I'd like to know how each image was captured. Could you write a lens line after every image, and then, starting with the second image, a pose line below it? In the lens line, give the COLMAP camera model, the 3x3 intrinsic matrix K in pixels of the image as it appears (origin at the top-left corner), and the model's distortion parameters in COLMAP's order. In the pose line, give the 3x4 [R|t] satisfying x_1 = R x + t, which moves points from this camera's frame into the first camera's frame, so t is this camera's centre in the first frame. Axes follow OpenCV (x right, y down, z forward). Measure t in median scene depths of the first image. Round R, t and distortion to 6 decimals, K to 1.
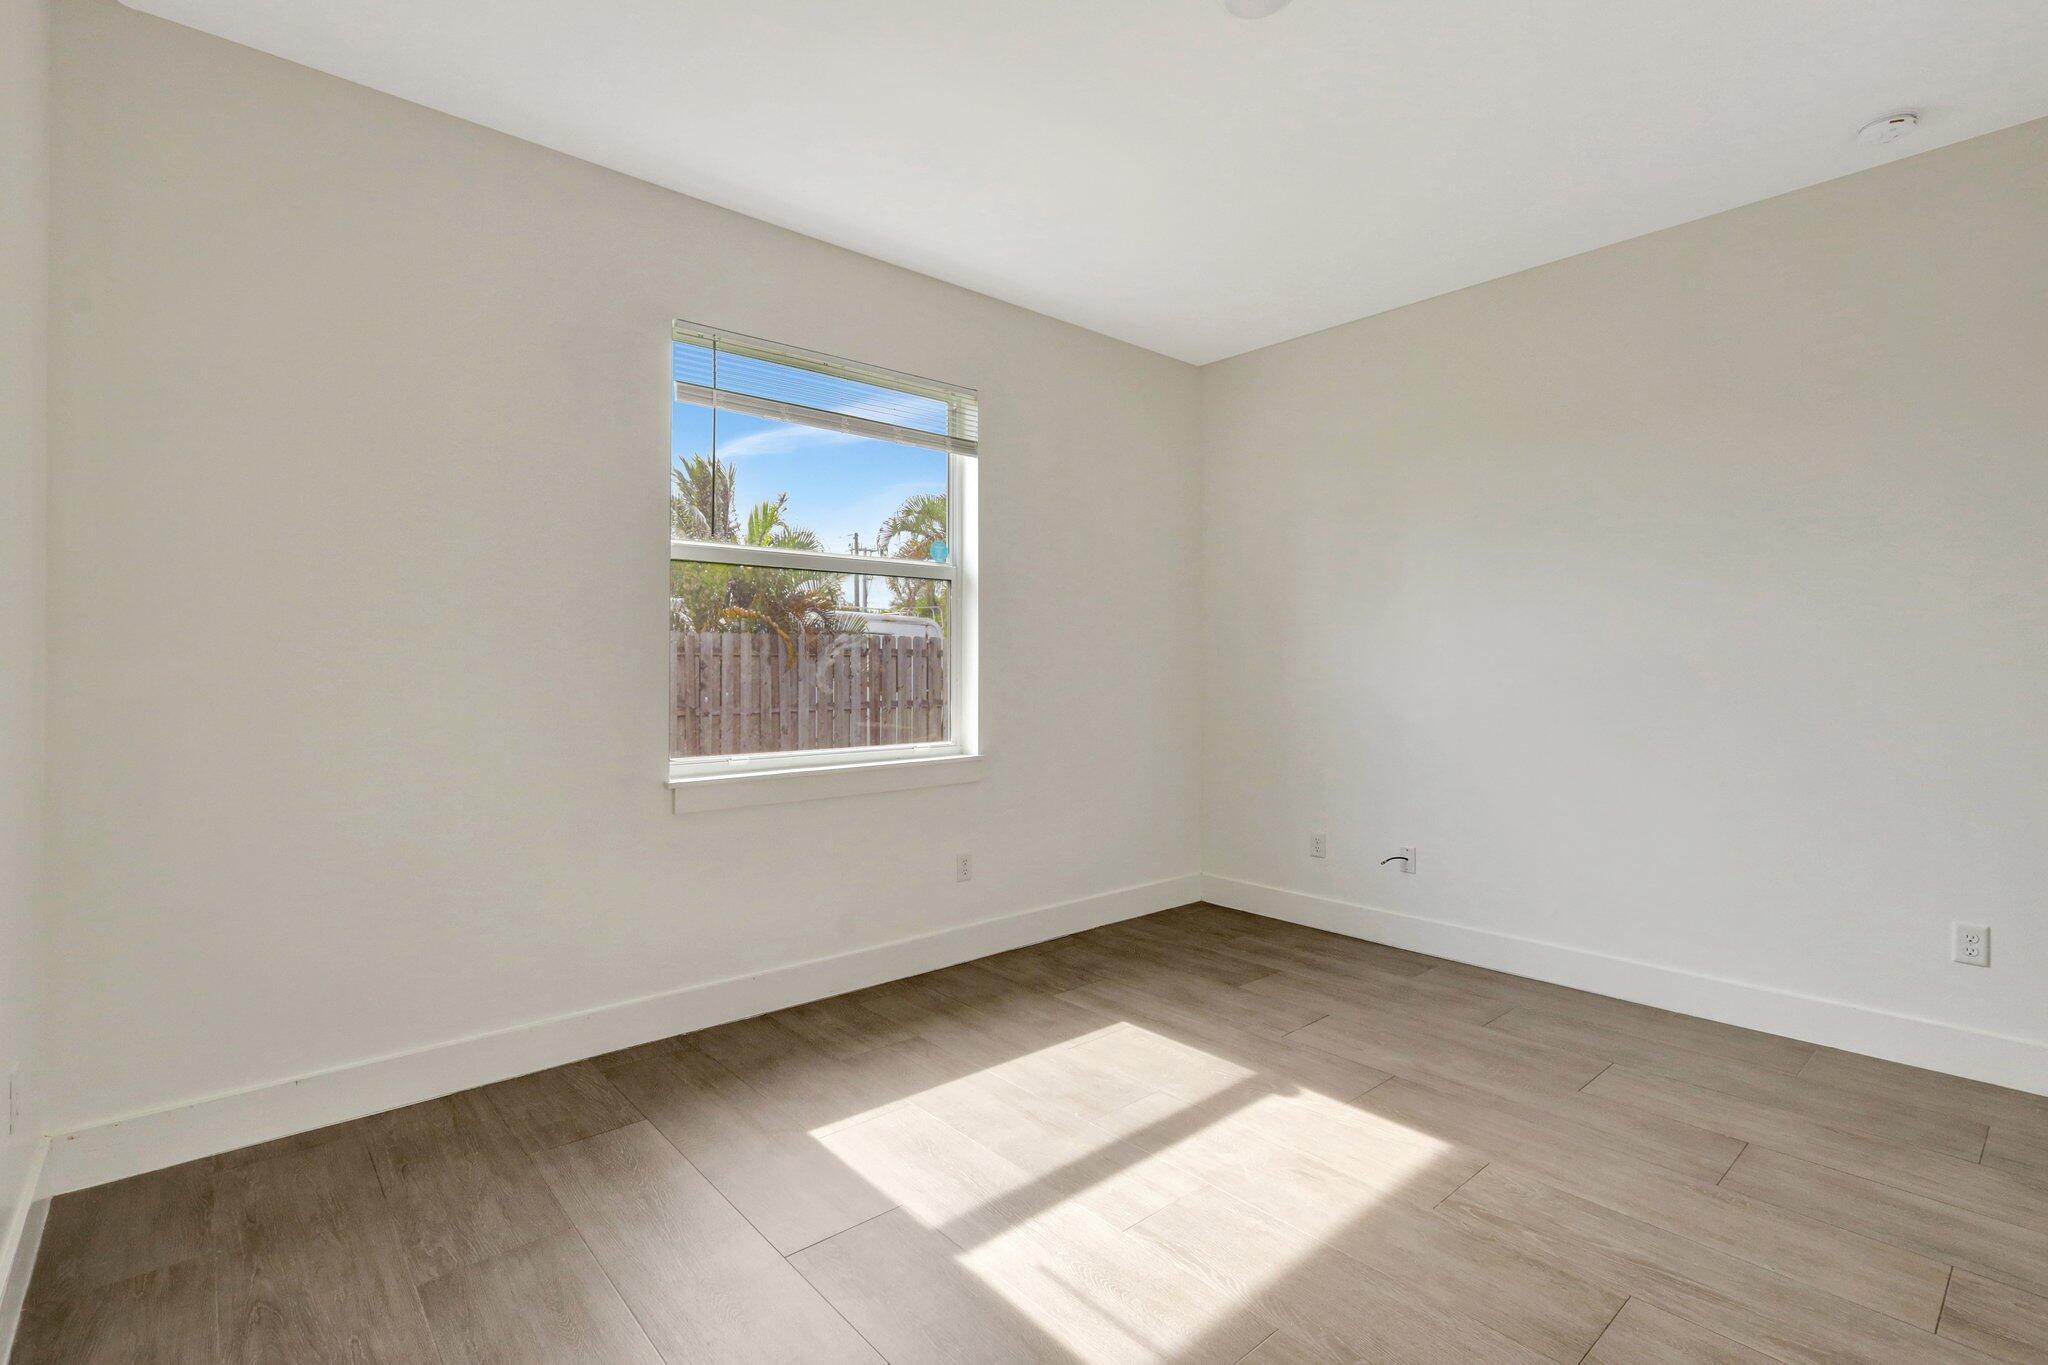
lens RADIAL K [[950.7, 0, 1015.8], [0, 950.7, 665.1], [0, 0, 1]] dist [-0.004209, 0.000971]
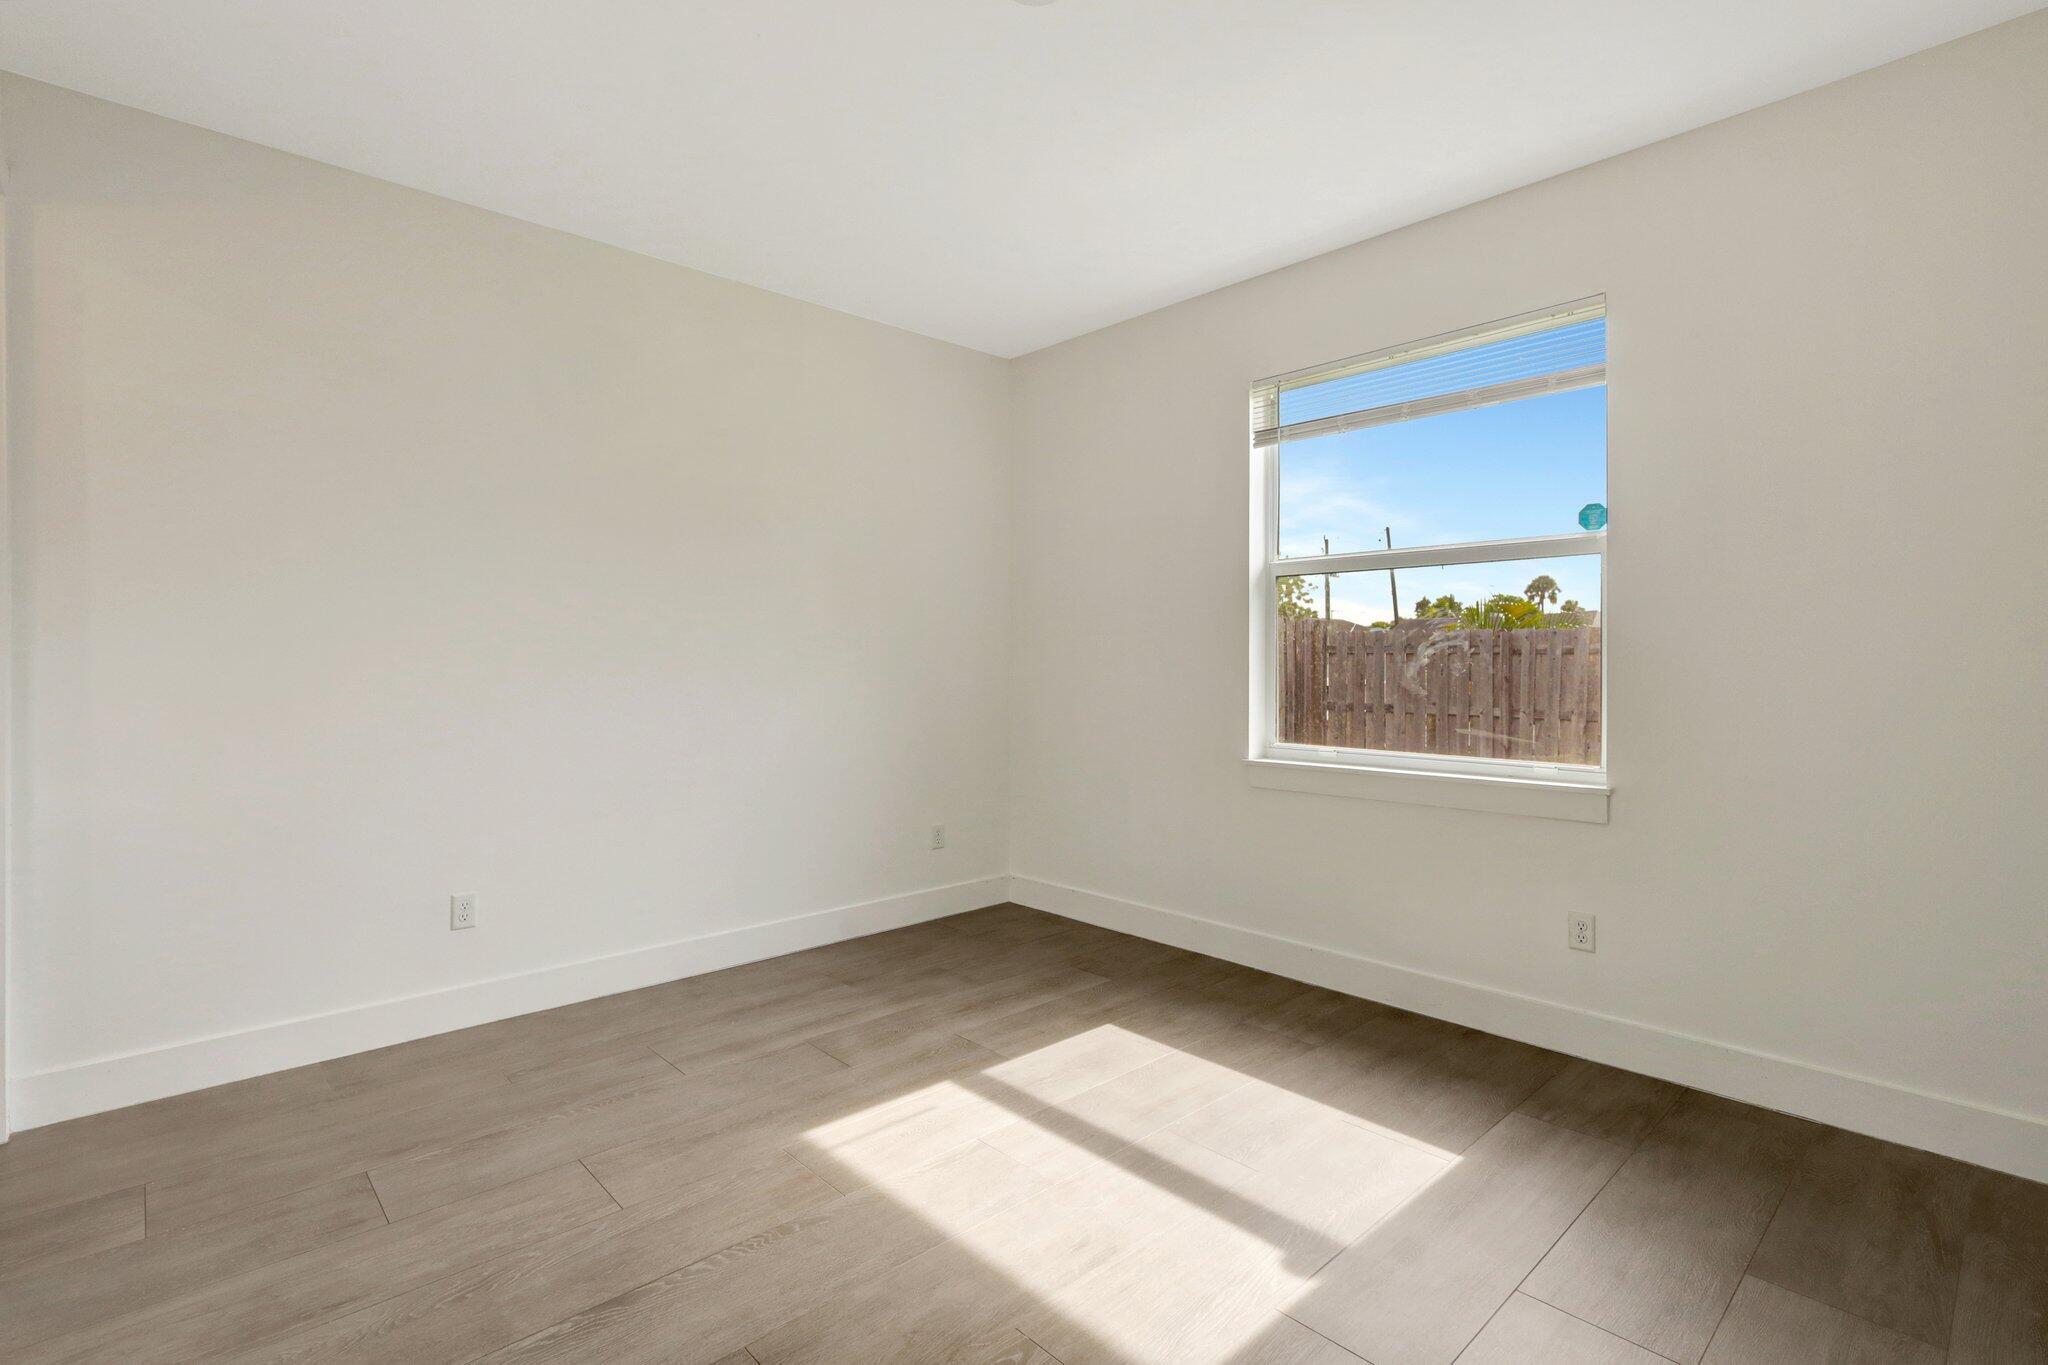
lens RADIAL K [[950.7, 0, 1025.2], [0, 950.7, 670.4], [0, 0, 1]] dist [-0.004209, 0.000971]
pose [[0.034634, 0.007033, -0.999375, 0.879027], [0.000952, 0.999975, 0.007071, -0.001988], [0.999400, -0.001197, 0.034626, 0.685666]]
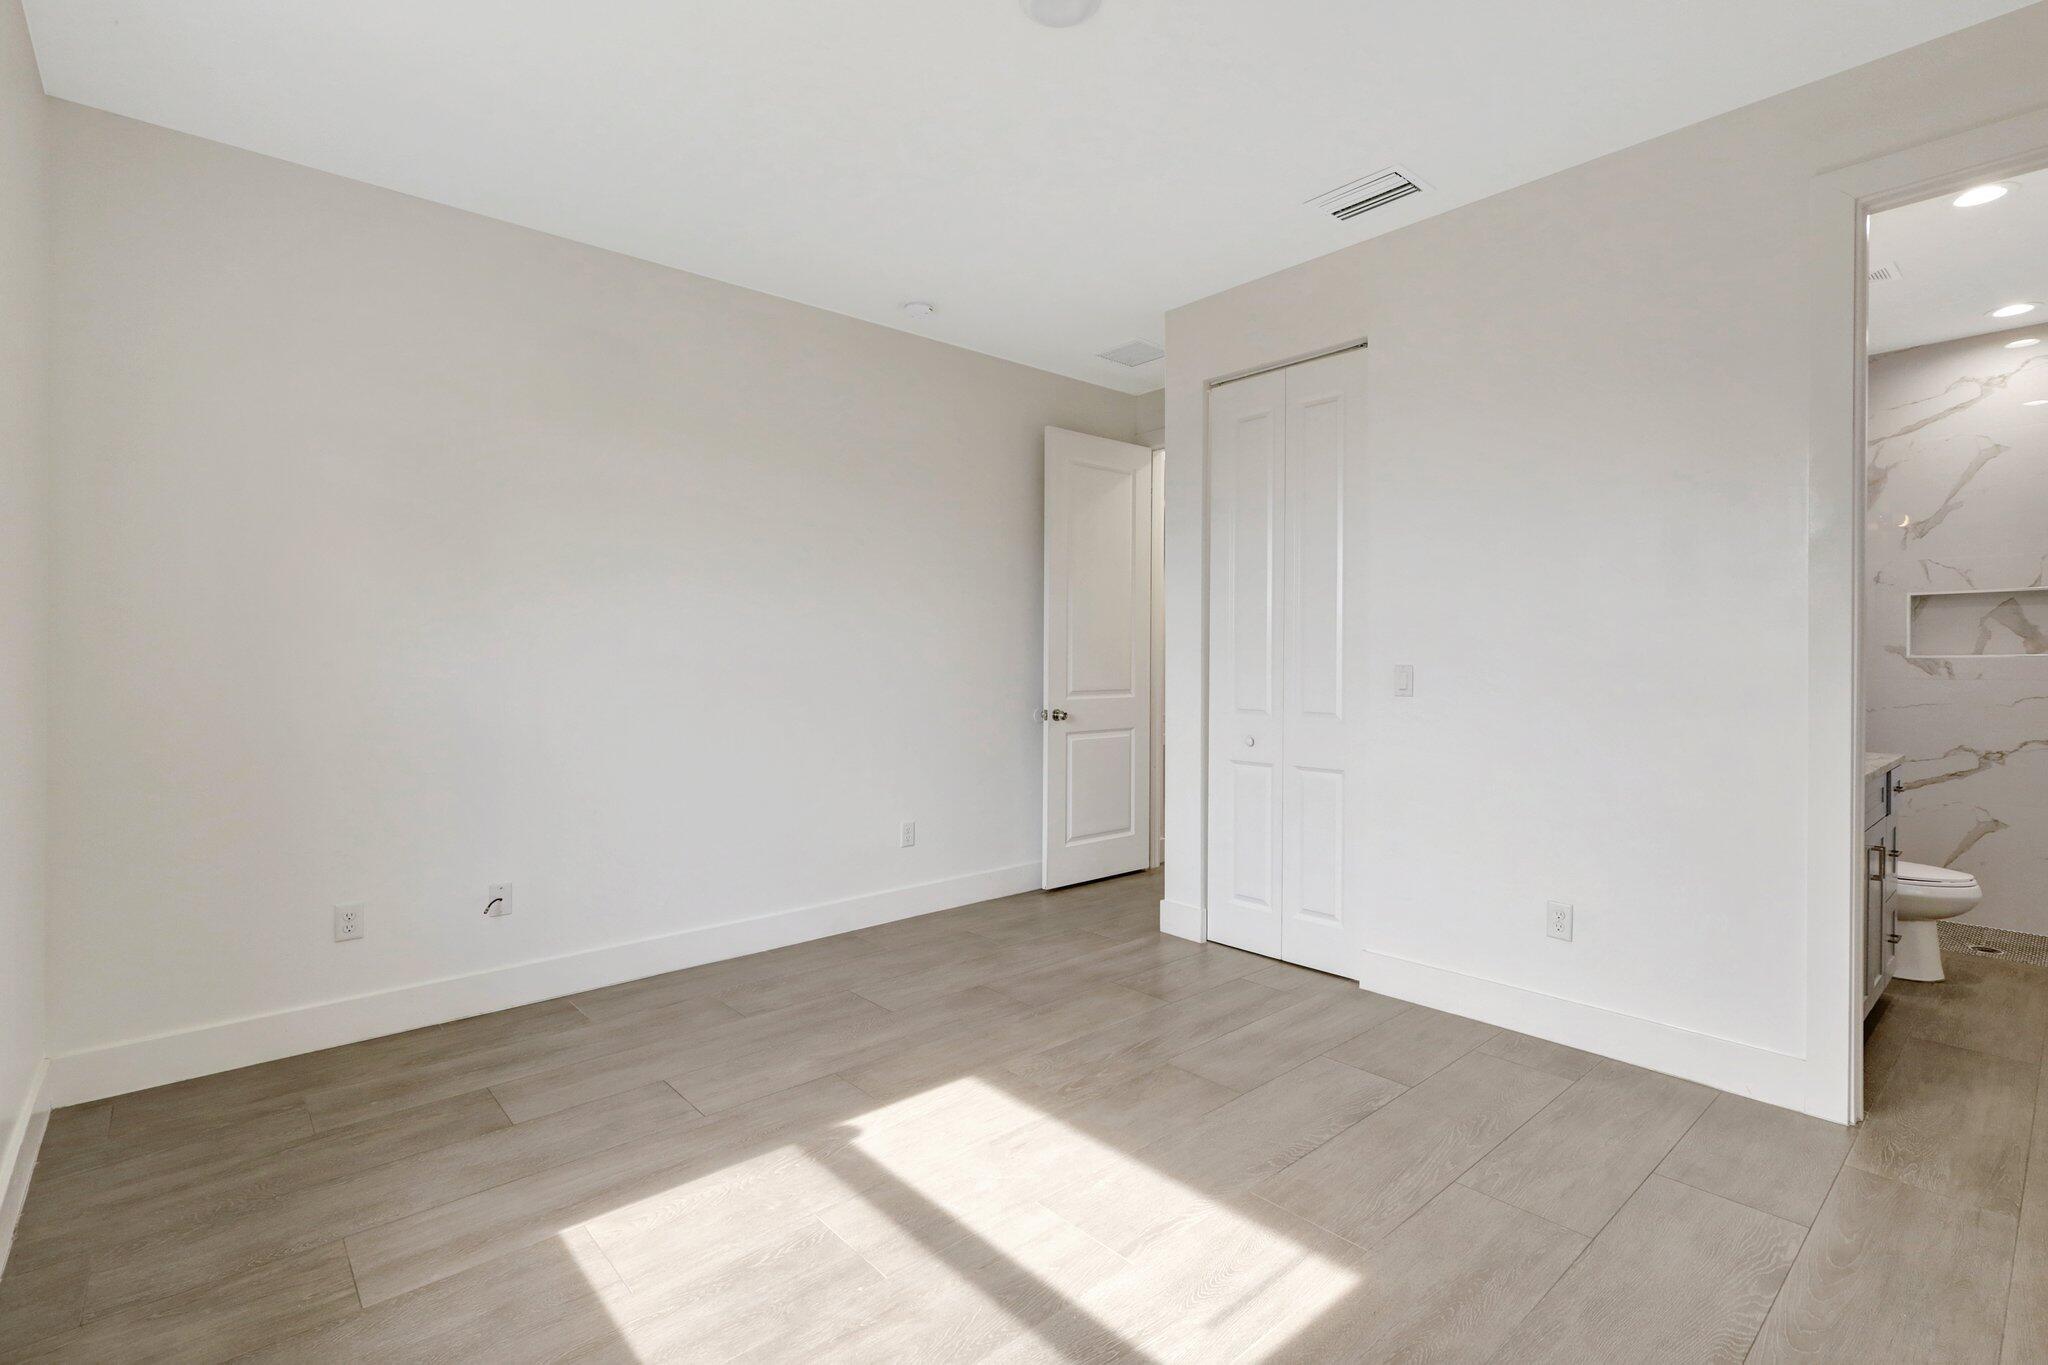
lens RADIAL K [[950.7, 0, 1032.6], [0, 950.7, 648.5], [0, 0, 1]] dist [-0.004209, 0.000971]
pose [[-0.020498, 0.011023, 0.999729, -0.558321], [0.001862, 0.999938, -0.010987, -0.001358], [-0.999788, 0.001637, -0.020518, 0.750367]]
